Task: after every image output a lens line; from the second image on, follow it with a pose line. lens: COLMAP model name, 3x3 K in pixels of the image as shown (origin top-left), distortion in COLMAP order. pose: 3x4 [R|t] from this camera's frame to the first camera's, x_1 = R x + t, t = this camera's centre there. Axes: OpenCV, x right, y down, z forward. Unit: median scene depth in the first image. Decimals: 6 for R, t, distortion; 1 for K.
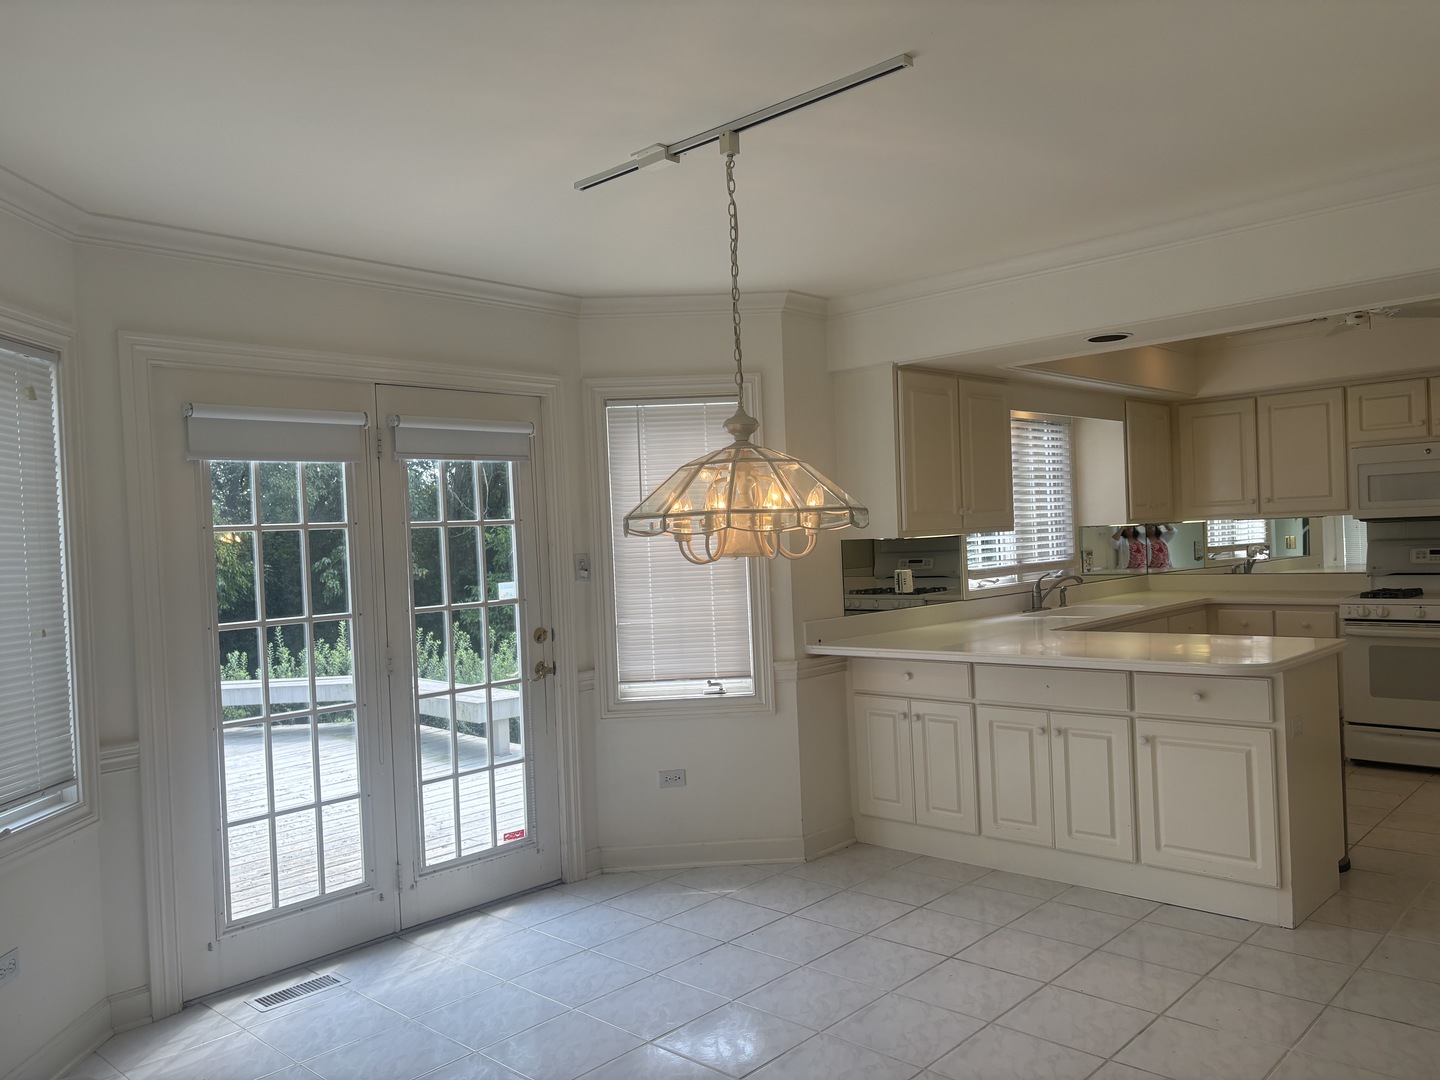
lens RADIAL K [[1098.6, 0, 723.7], [0, 1098.6, 543.2], [0, 0, 1]] dist [0.096070, -0.118788]
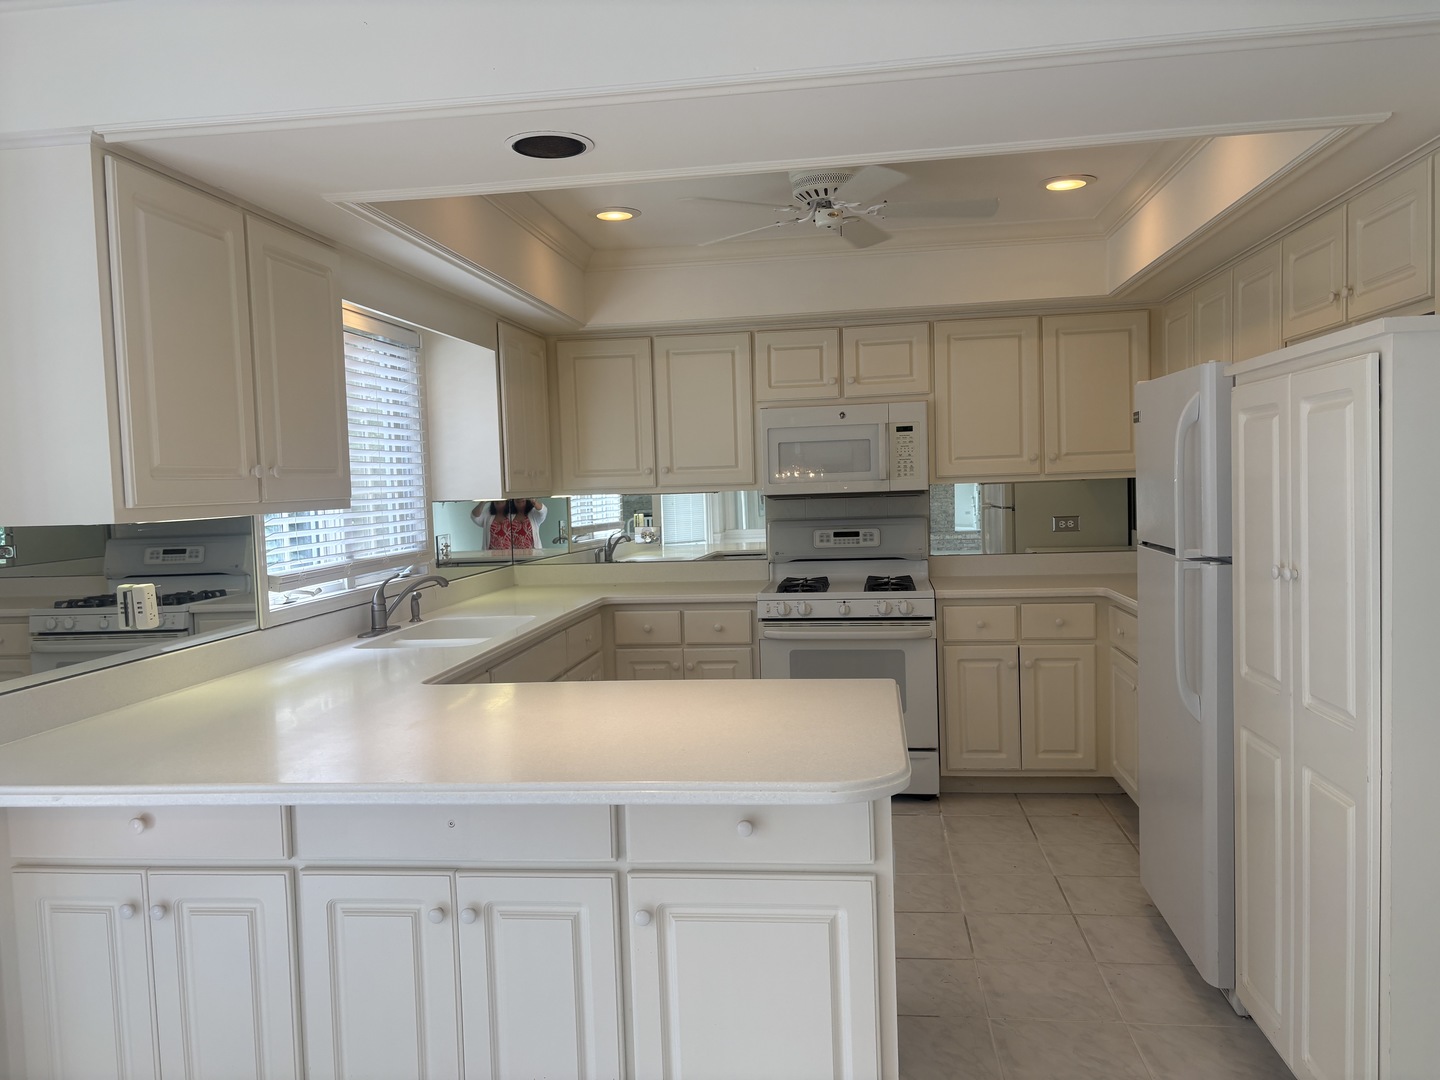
lens RADIAL K [[1062.8, 0, 726.3], [0, 1062.8, 544.7], [0, 0, 1]] dist [0.056753, -0.076748]
pose [[0.802745, -0.018639, 0.596032, 0.077624], [0.003519, 0.999642, 0.026521, -0.006020], [-0.596313, -0.019192, 0.802523, 0.392787]]
